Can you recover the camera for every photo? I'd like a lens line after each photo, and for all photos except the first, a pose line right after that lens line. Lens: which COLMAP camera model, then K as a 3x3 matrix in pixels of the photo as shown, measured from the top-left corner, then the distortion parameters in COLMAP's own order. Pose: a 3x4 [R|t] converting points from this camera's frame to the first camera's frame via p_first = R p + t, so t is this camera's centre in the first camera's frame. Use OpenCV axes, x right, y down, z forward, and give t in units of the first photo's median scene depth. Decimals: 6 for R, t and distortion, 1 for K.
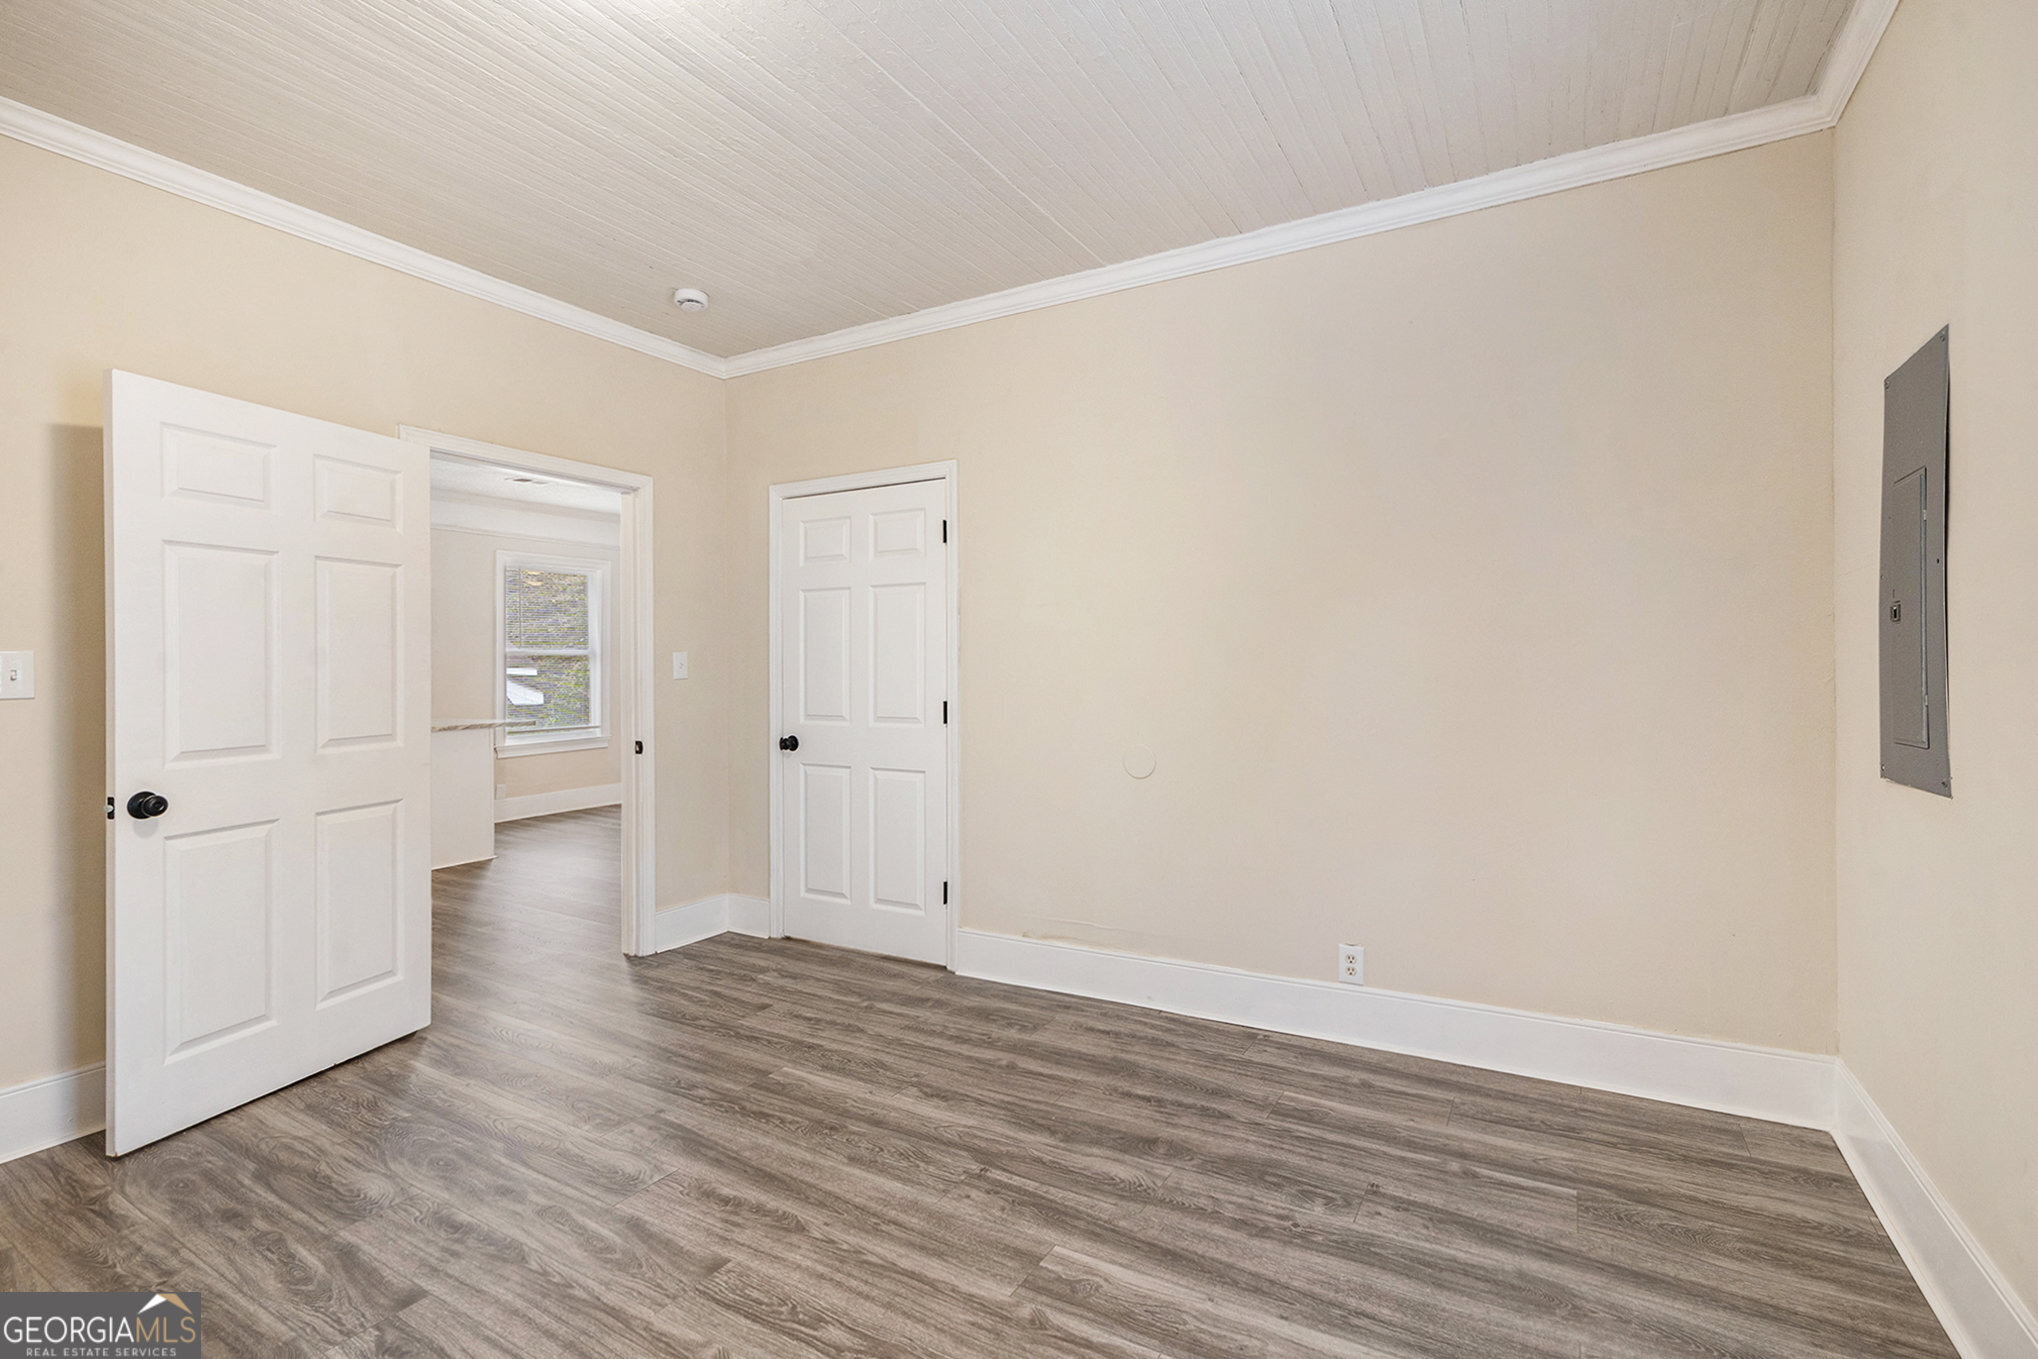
lens RADIAL K [[937.2, 0, 1025.0], [0, 937.2, 669.7], [0, 0, 1]] dist [-0.013722, 0.009486]
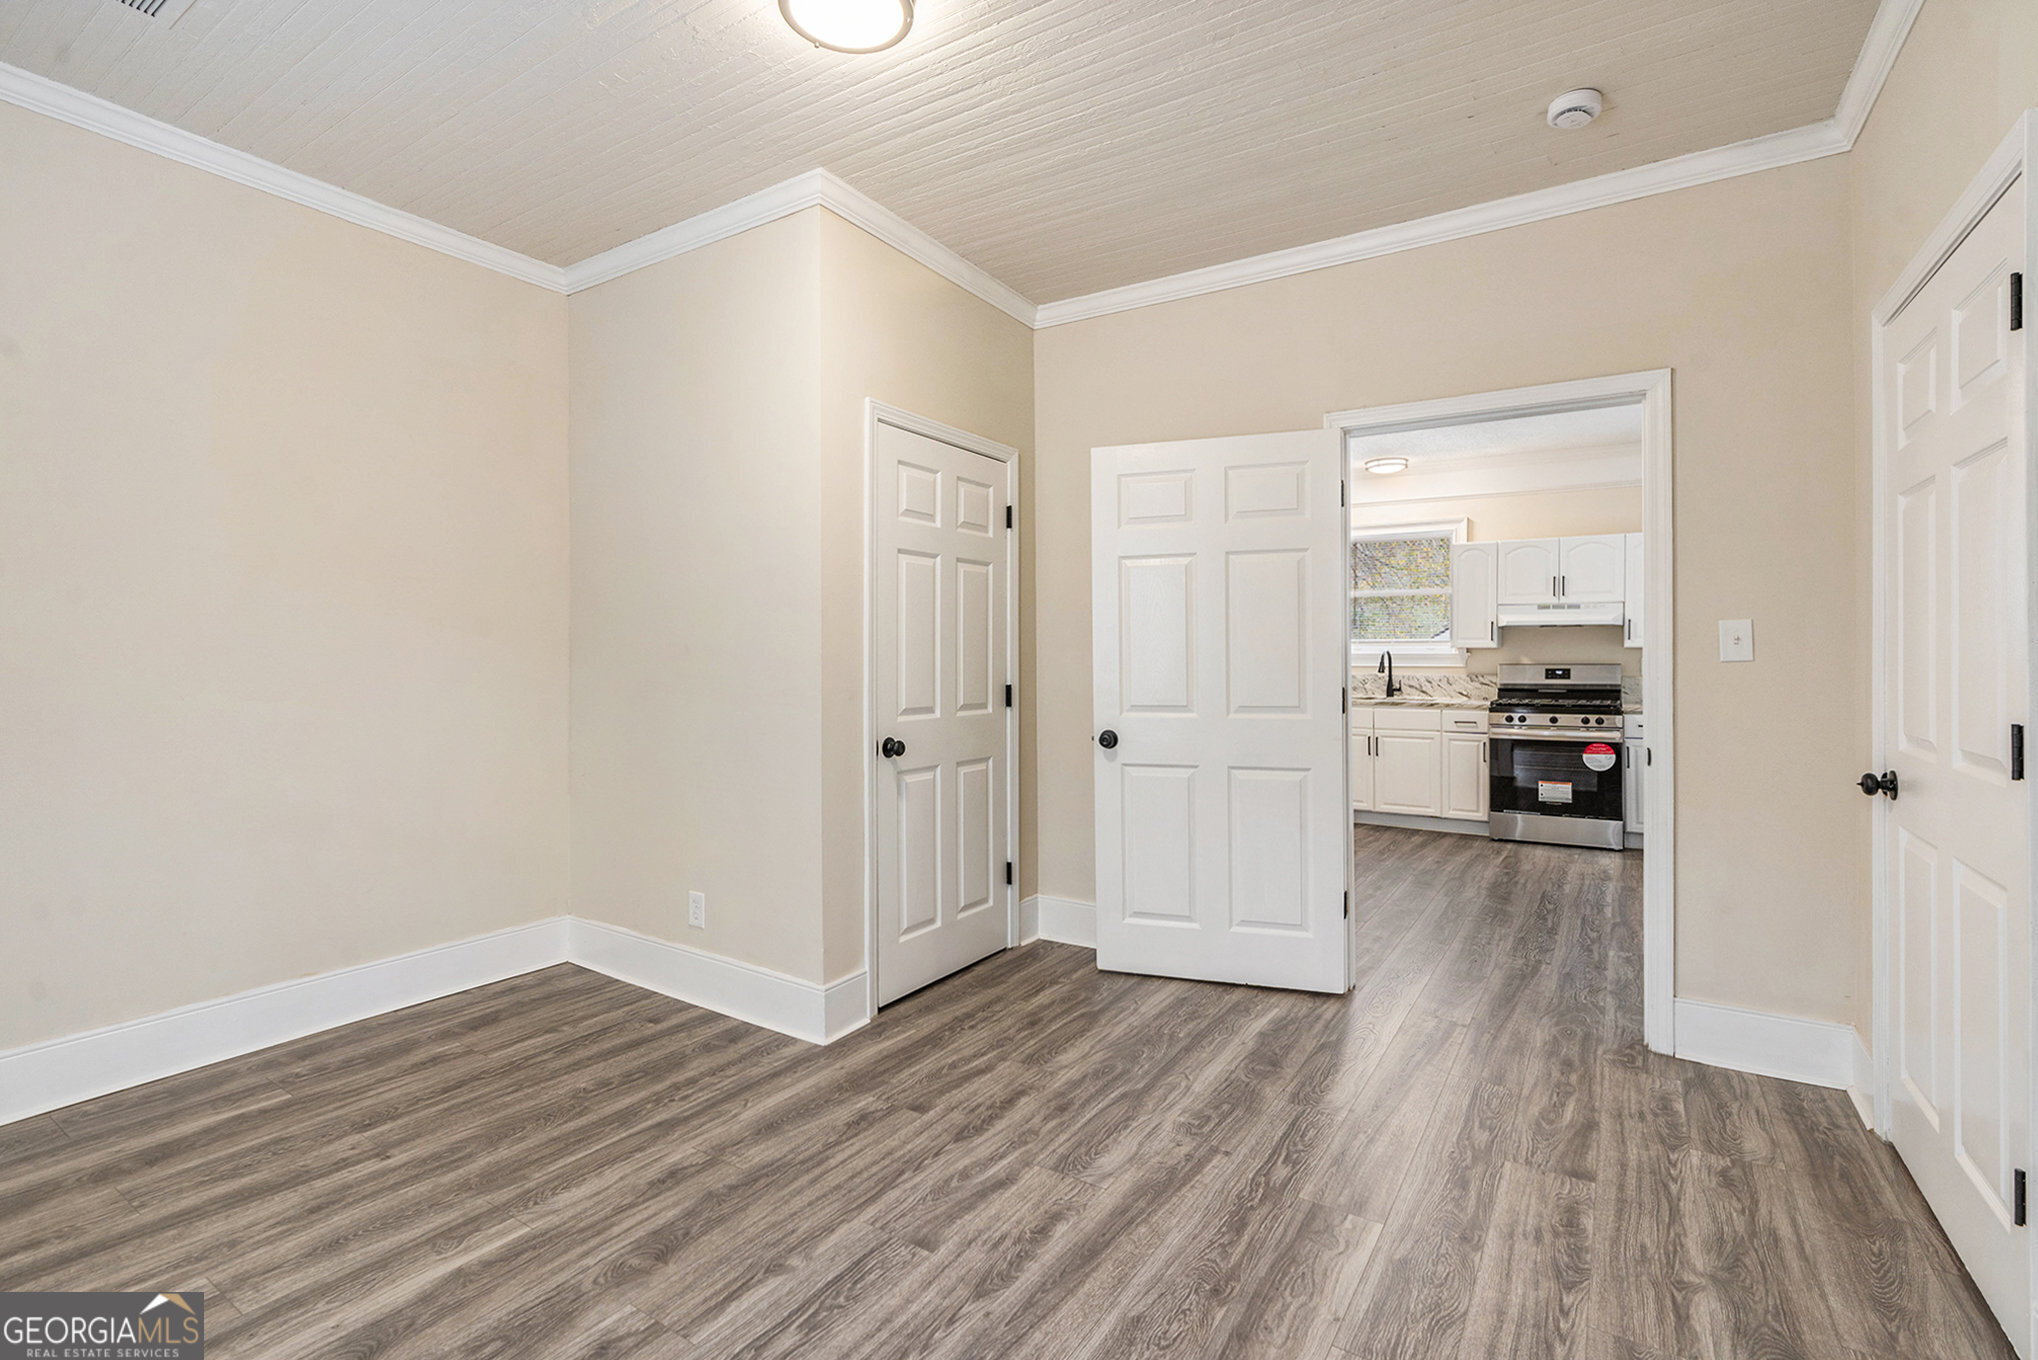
lens RADIAL K [[937.2, 0, 1025.0], [0, 937.2, 670.2], [0, 0, 1]] dist [-0.013722, 0.009486]
pose [[-0.039953, 0.025822, -0.998868, 0.481241], [-0.001094, 0.999664, 0.025886, -0.000540], [0.999201, 0.002127, -0.039911, 0.852841]]
